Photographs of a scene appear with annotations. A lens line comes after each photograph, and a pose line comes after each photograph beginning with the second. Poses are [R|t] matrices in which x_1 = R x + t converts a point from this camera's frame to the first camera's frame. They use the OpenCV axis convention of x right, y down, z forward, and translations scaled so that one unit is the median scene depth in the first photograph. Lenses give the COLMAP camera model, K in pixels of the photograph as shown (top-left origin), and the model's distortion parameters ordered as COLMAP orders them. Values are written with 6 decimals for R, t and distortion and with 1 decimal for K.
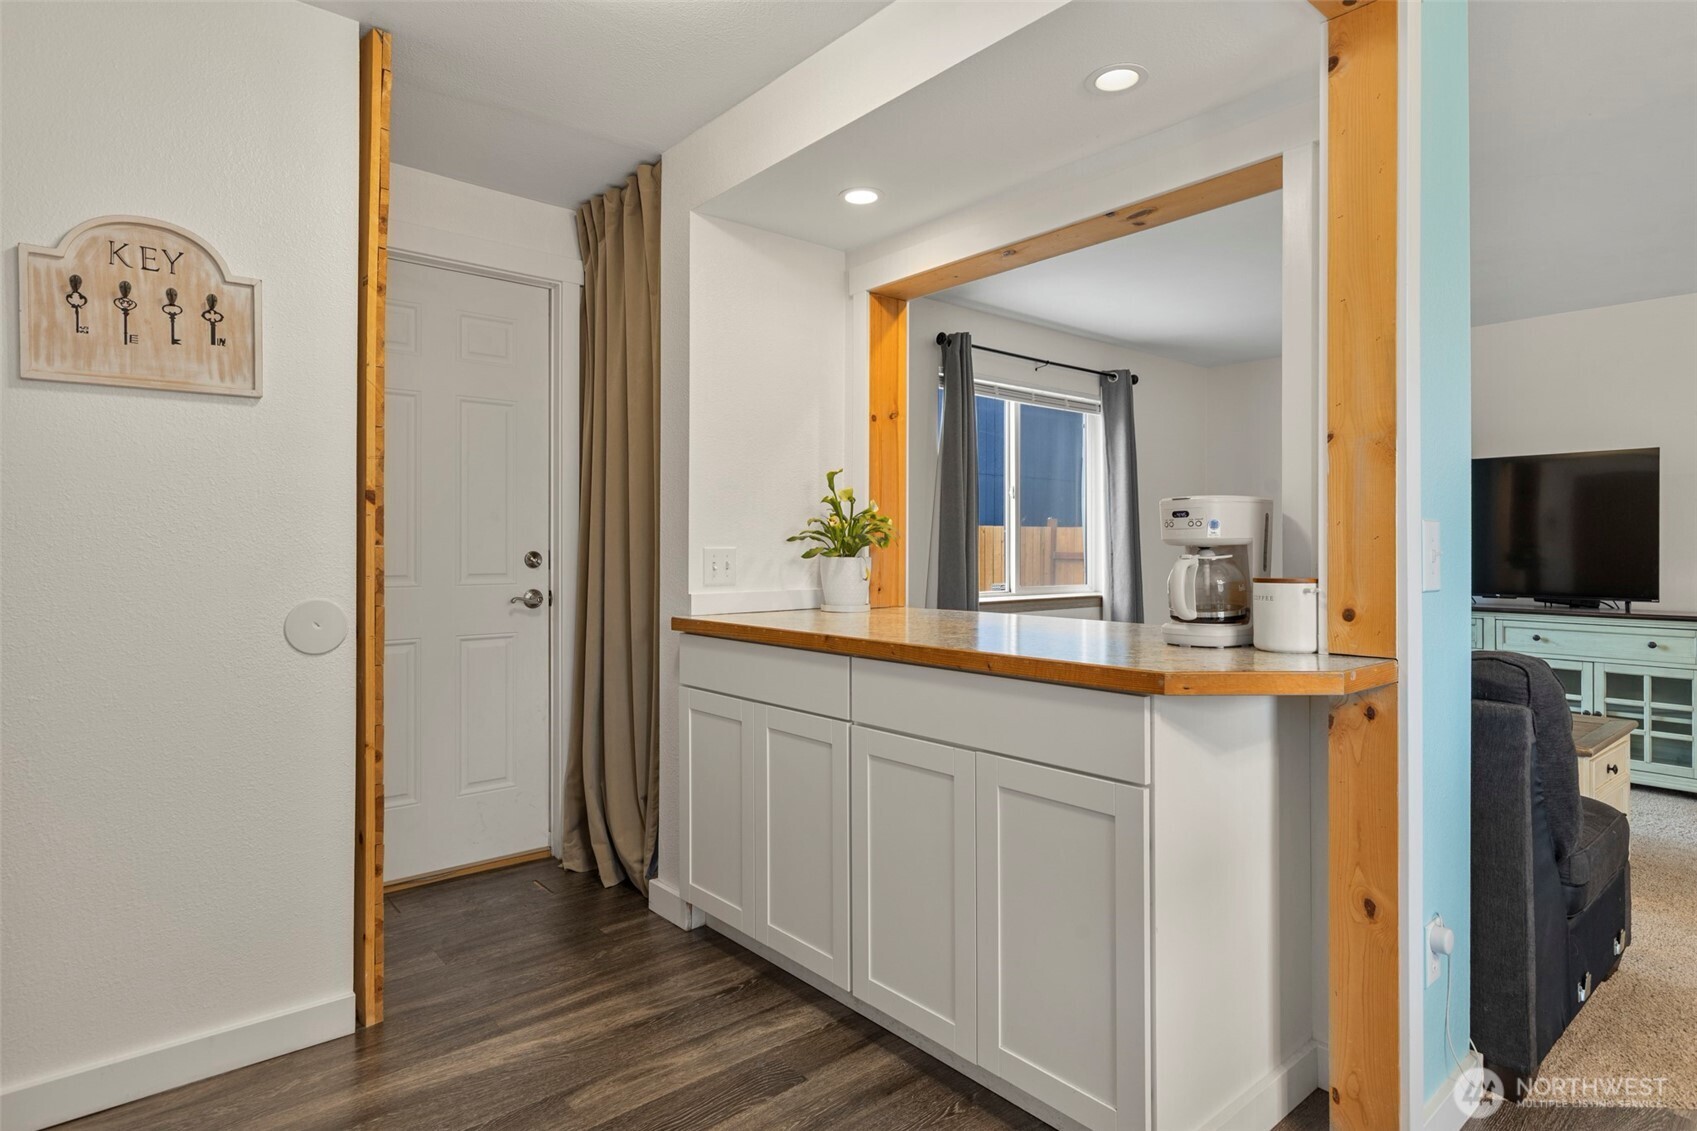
lens RADIAL K [[930.5, 0, 885.9], [0, 930.5, 534.3], [0, 0, 1]] dist [0.003140, 0.001437]
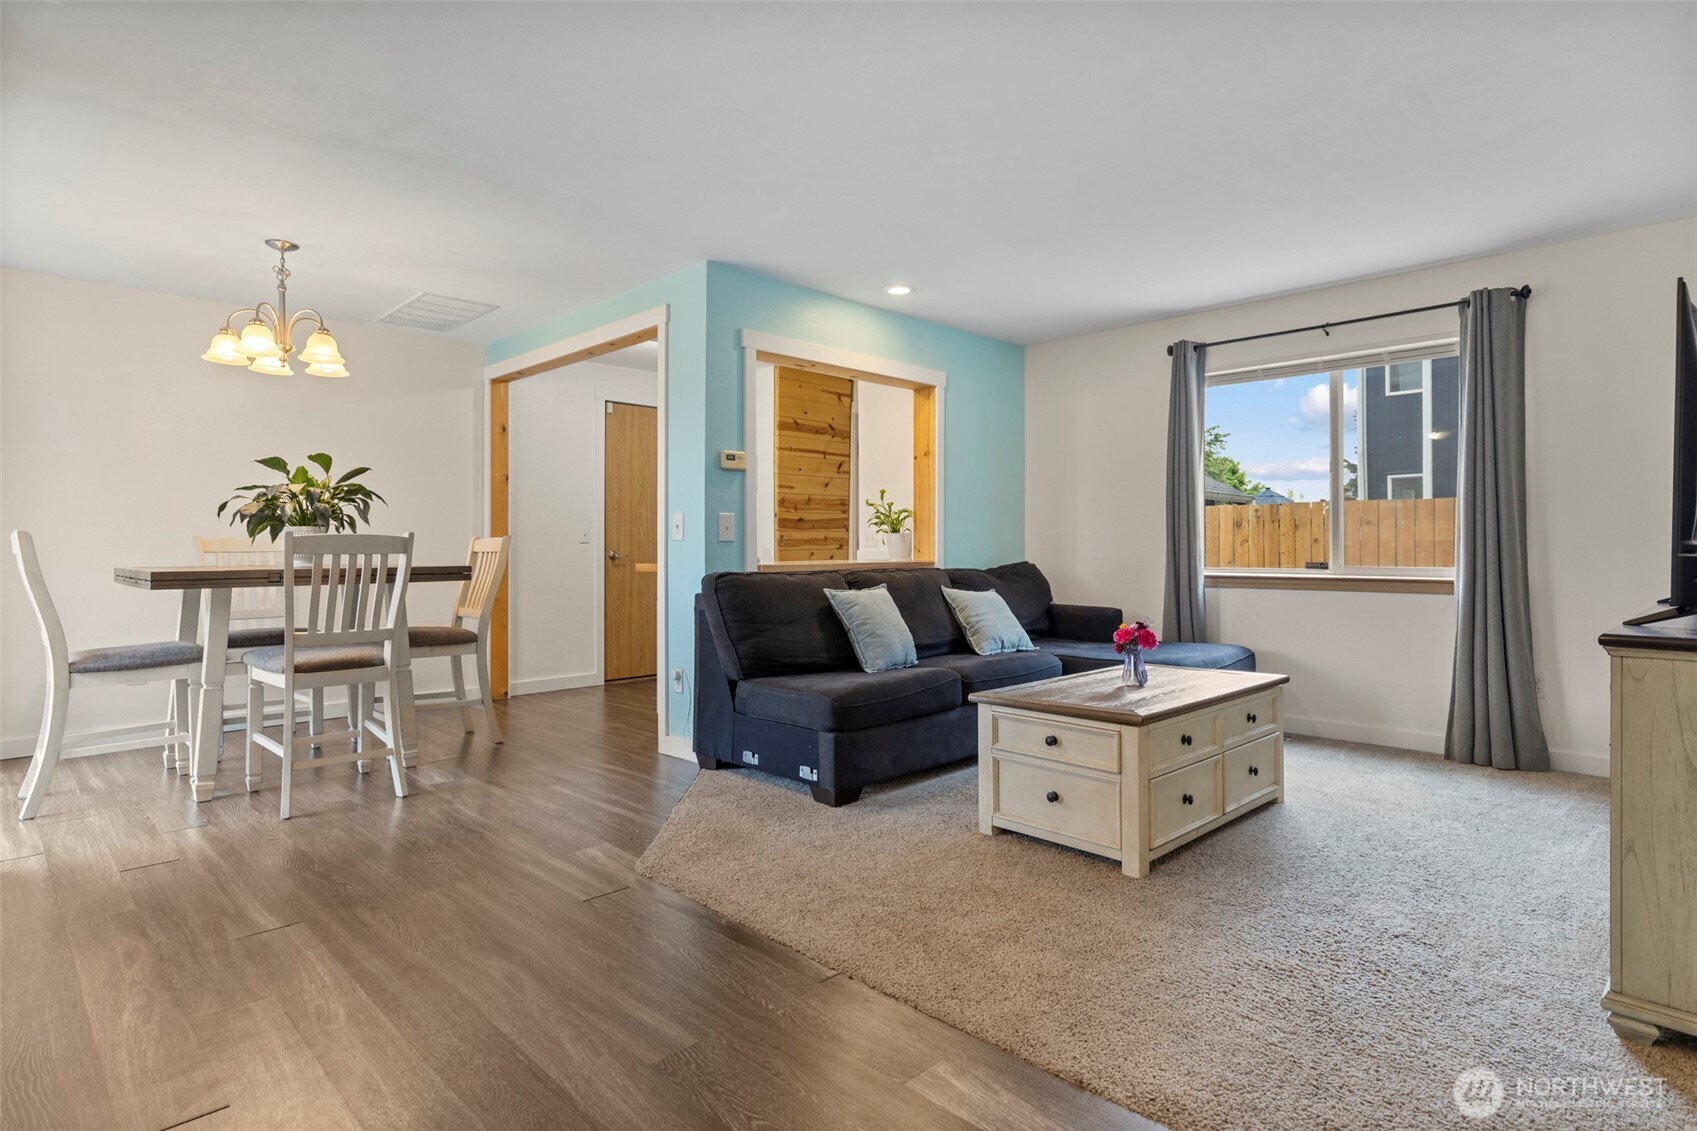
lens RADIAL K [[884.3, 0, 852.7], [0, 884.3, 545.2], [0, 0, 1]] dist [0.004073, -0.005540]
pose [[0.050432, -0.003843, -0.998720, 1.258106], [0.016206, 0.999864, -0.003029, 0.037940], [0.998596, -0.016032, 0.050488, 0.571866]]
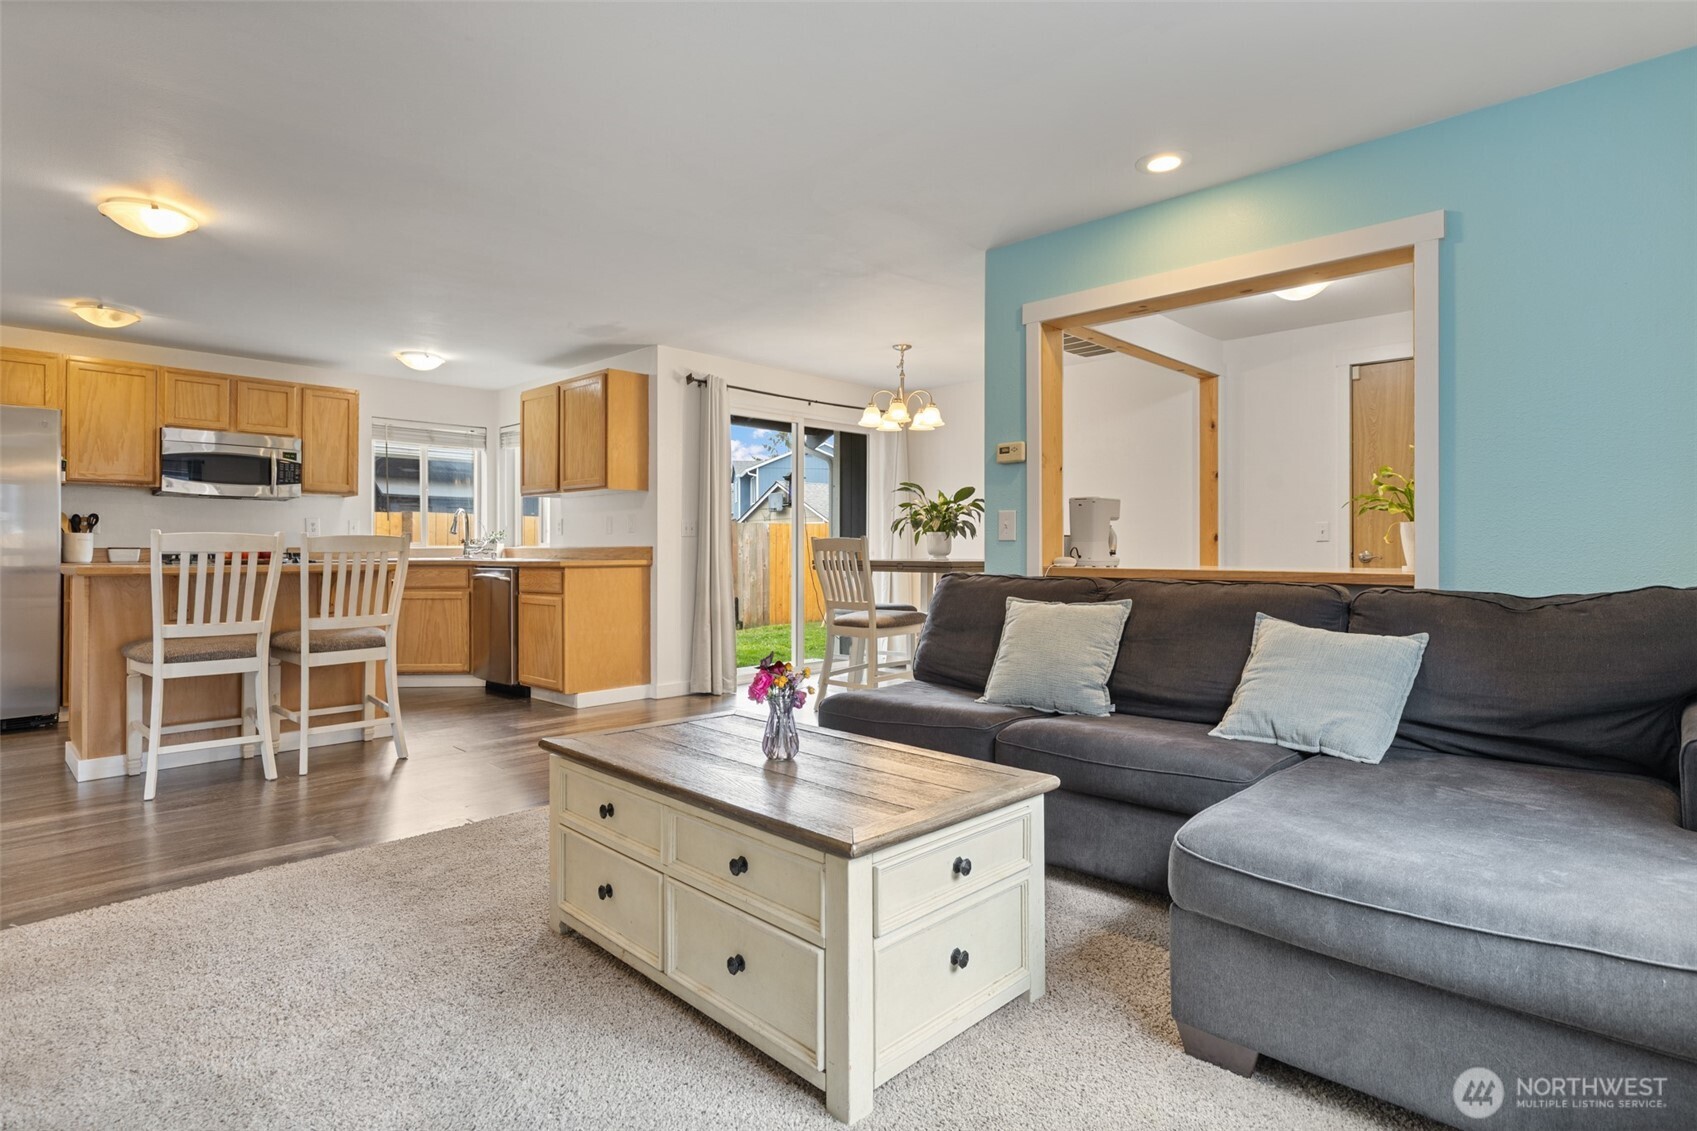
lens RADIAL K [[861.4, 0, 870.8], [0, 861.4, 544.0], [0, 0, 1]] dist [0.001359, 0.000724]
pose [[-0.996827, -0.001837, -0.079578, 0.472302], [-0.000454, 0.999849, -0.017395, 0.047356], [0.079598, -0.017304, -0.996677, 1.367840]]
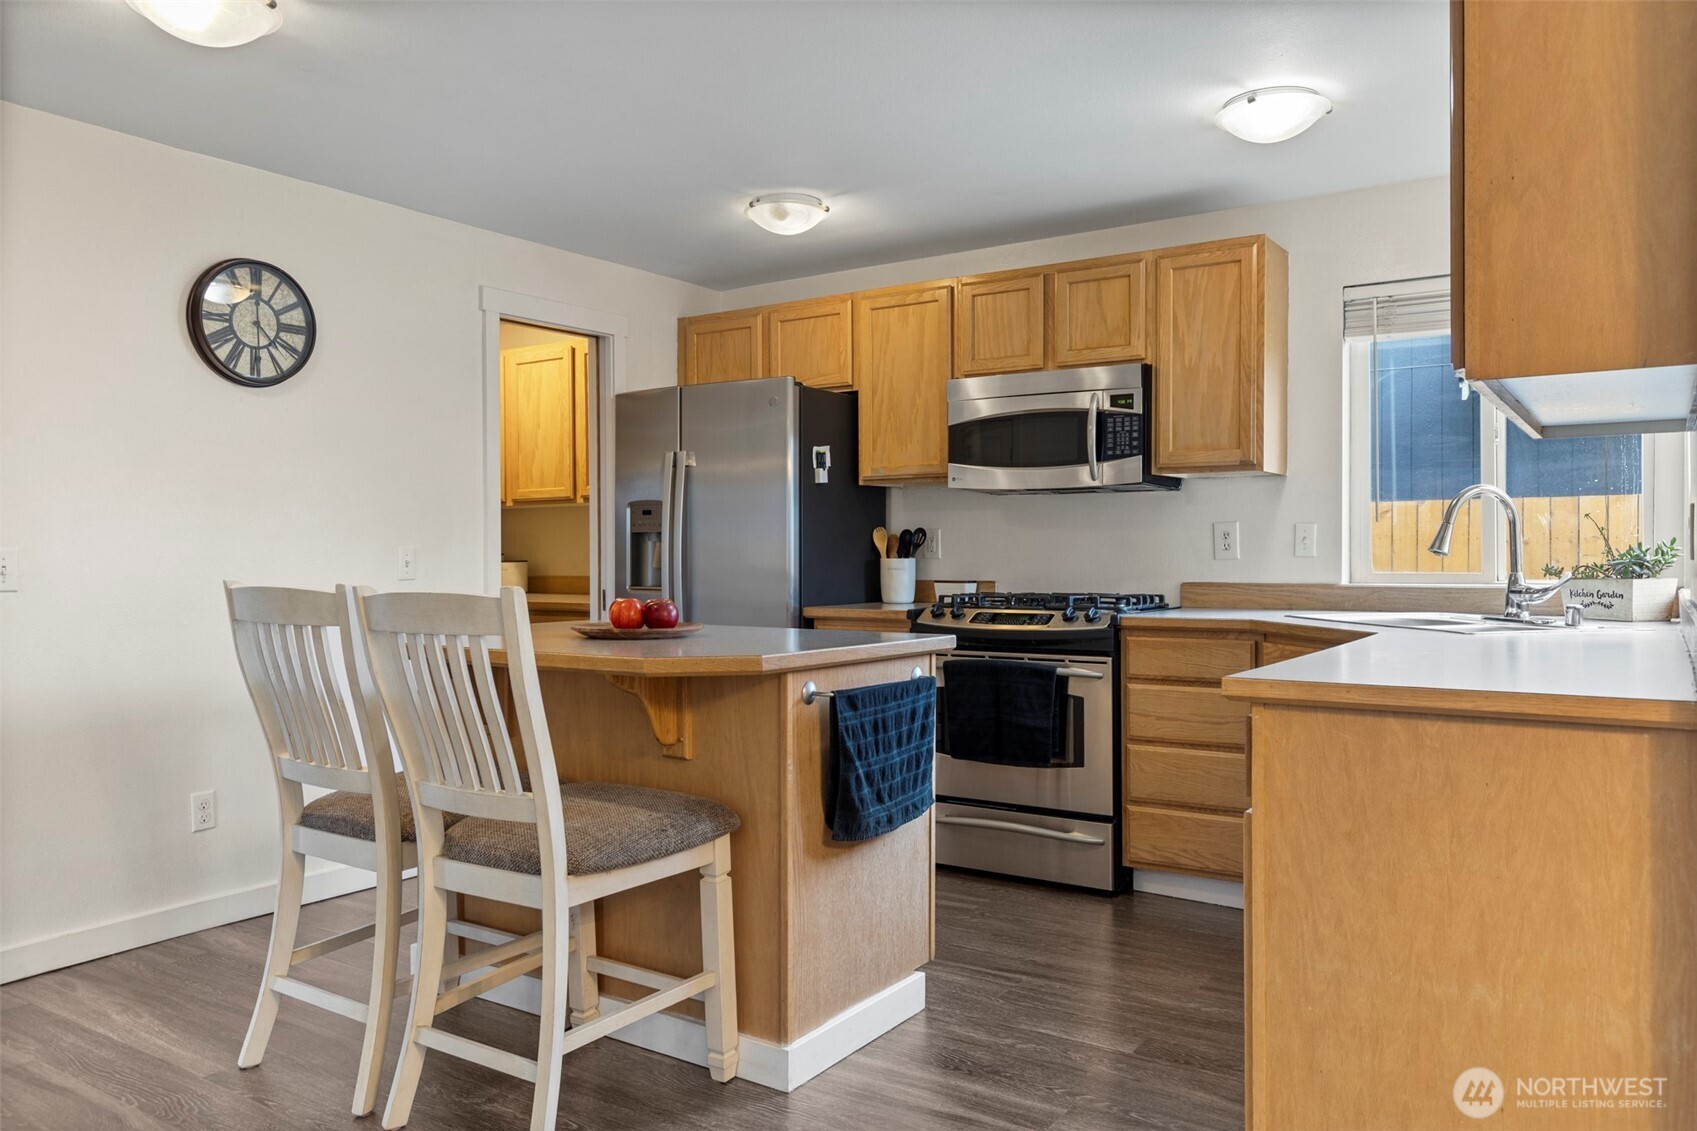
lens RADIAL K [[1193.6, 0, 840.7], [0, 1193.6, 574.5], [0, 0, 1]] dist [-0.001809, 0.004638]
pose [[-0.248726, -0.021320, 0.968339, 0.420937], [-0.007630, 0.999770, 0.020052, 0.002143], [-0.968544, -0.002401, -0.248832, 0.349269]]
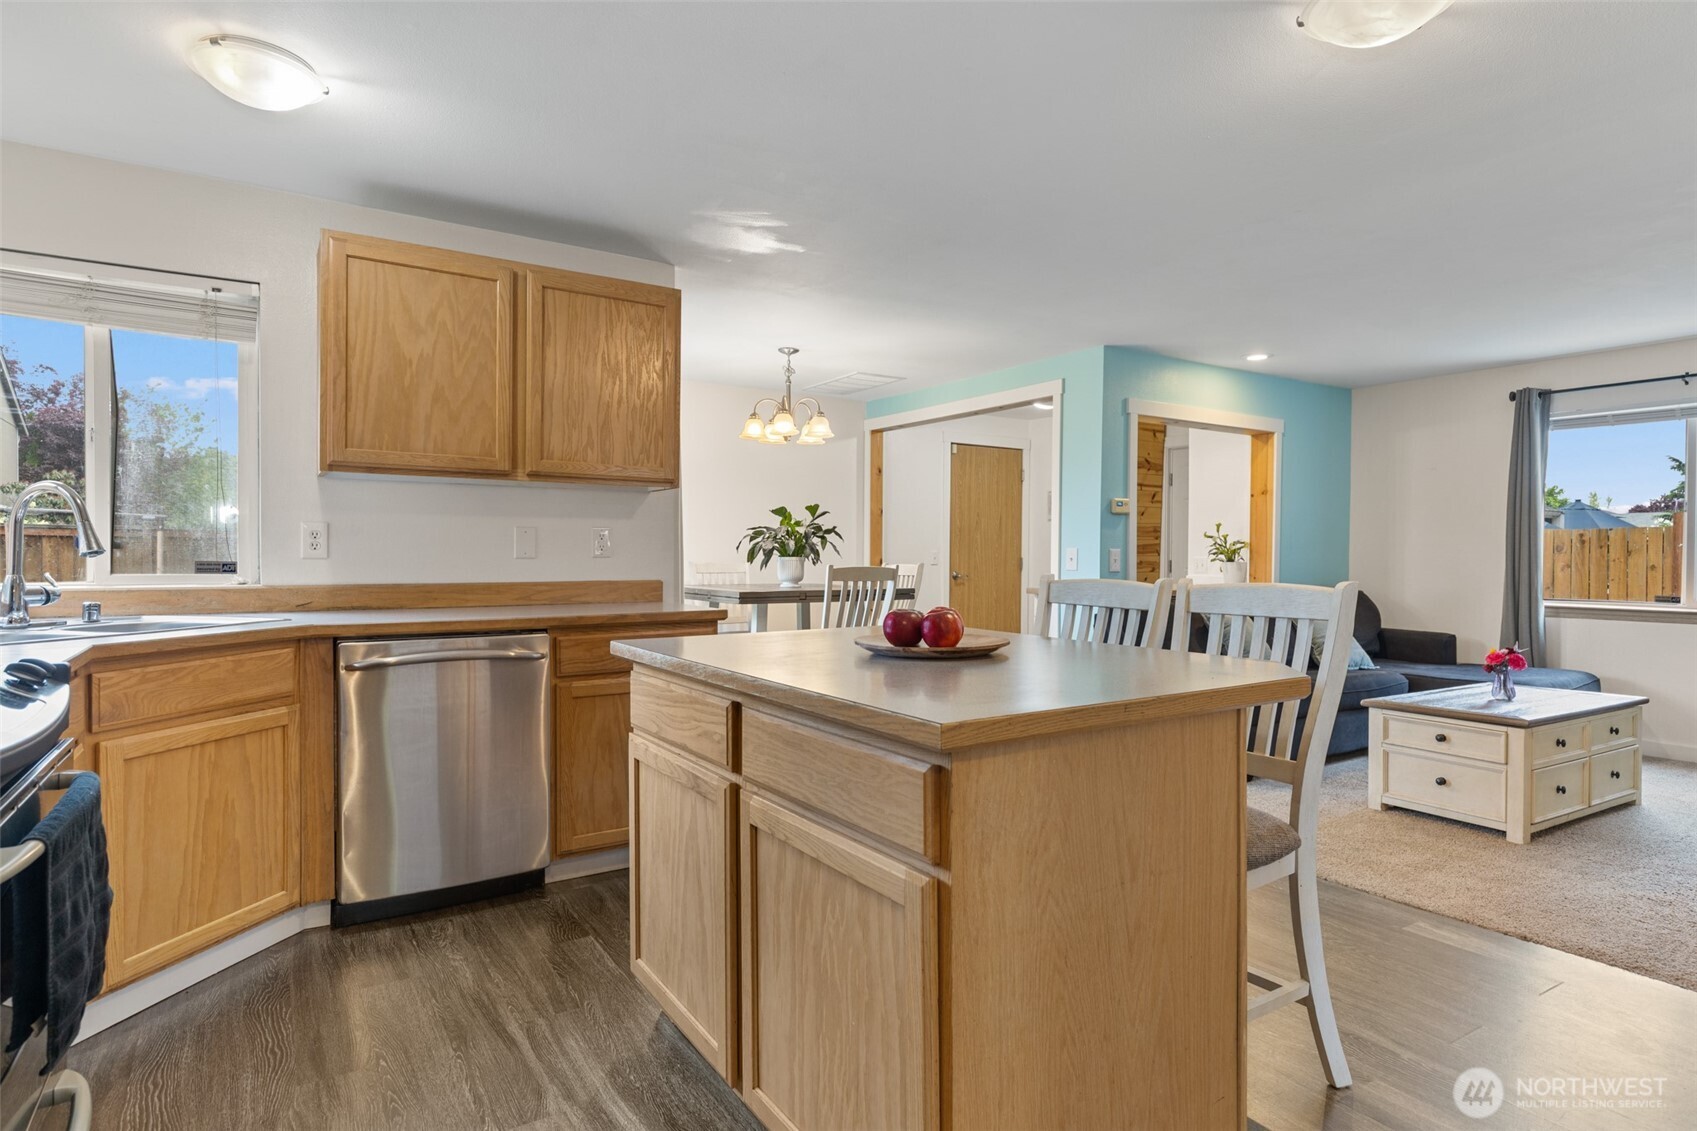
lens RADIAL K [[930.5, 0, 846.5], [0, 930.5, 568.3], [0, 0, 1]] dist [0.003140, 0.001437]
pose [[-0.163505, 0.012982, -0.986457, 1.596887], [0.005976, 0.999908, 0.012169, 0.005199], [0.986524, -0.003905, -0.163568, 0.323338]]
